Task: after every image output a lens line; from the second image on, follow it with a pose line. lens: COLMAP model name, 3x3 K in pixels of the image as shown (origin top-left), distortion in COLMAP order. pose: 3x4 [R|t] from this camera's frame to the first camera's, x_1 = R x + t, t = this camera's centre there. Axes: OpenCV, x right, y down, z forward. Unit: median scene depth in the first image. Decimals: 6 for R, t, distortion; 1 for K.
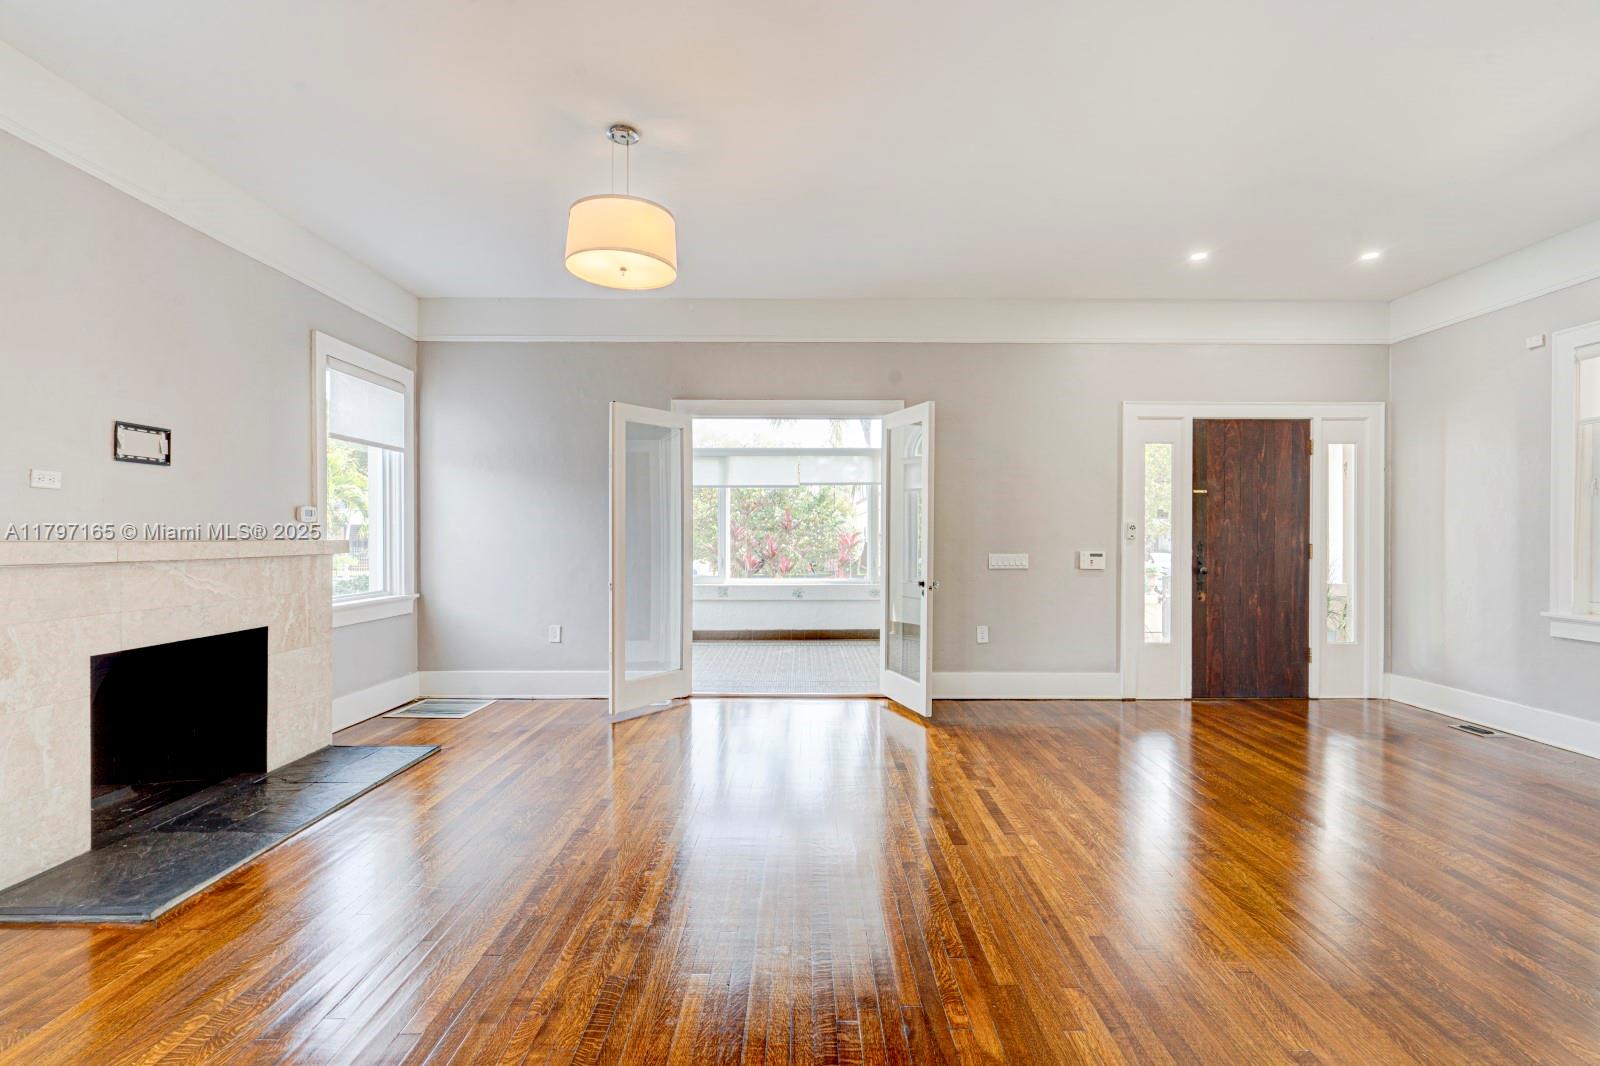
lens RADIAL K [[733.7, 0, 811.1], [0, 733.7, 536.5], [0, 0, 1]] dist [-0.008483, 0.004824]
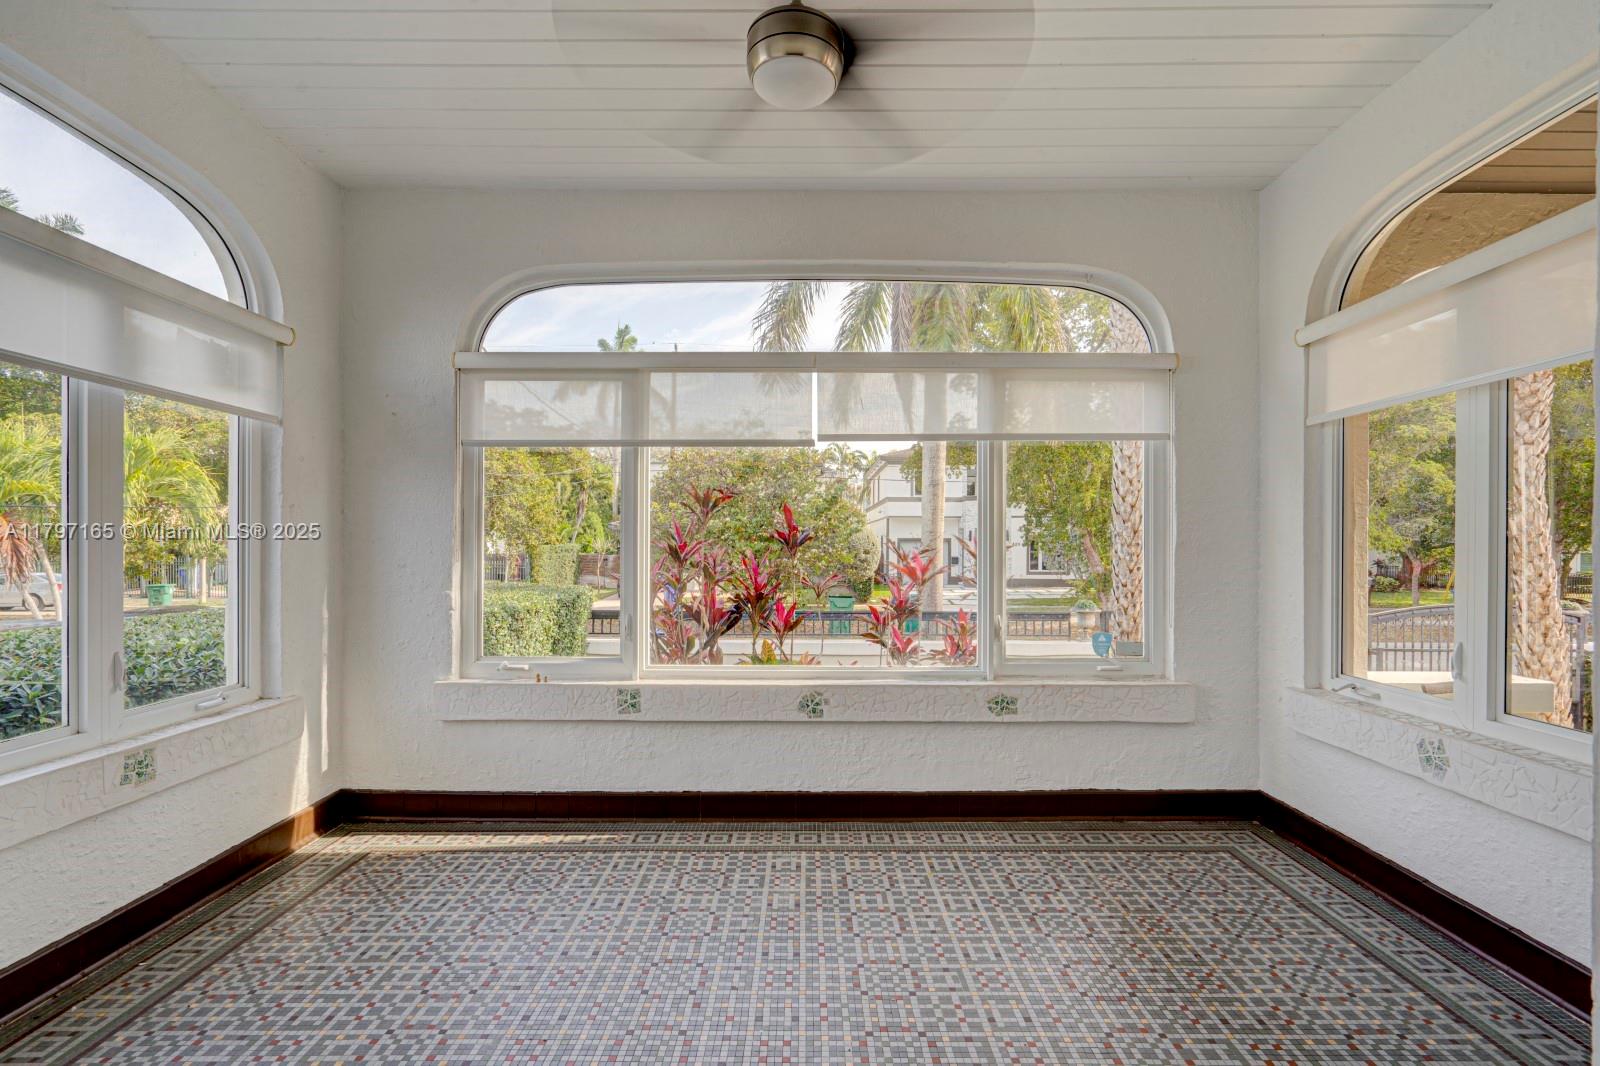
lens RADIAL K [[733.7, 0, 803.0], [0, 733.7, 539.2], [0, 0, 1]] dist [-0.008483, 0.004824]
pose [[0.999840, 0.000147, -0.017892, -0.010689], [-0.000268, 0.999977, -0.006810, -0.012363], [0.017891, 0.006813, 0.999817, 0.500973]]
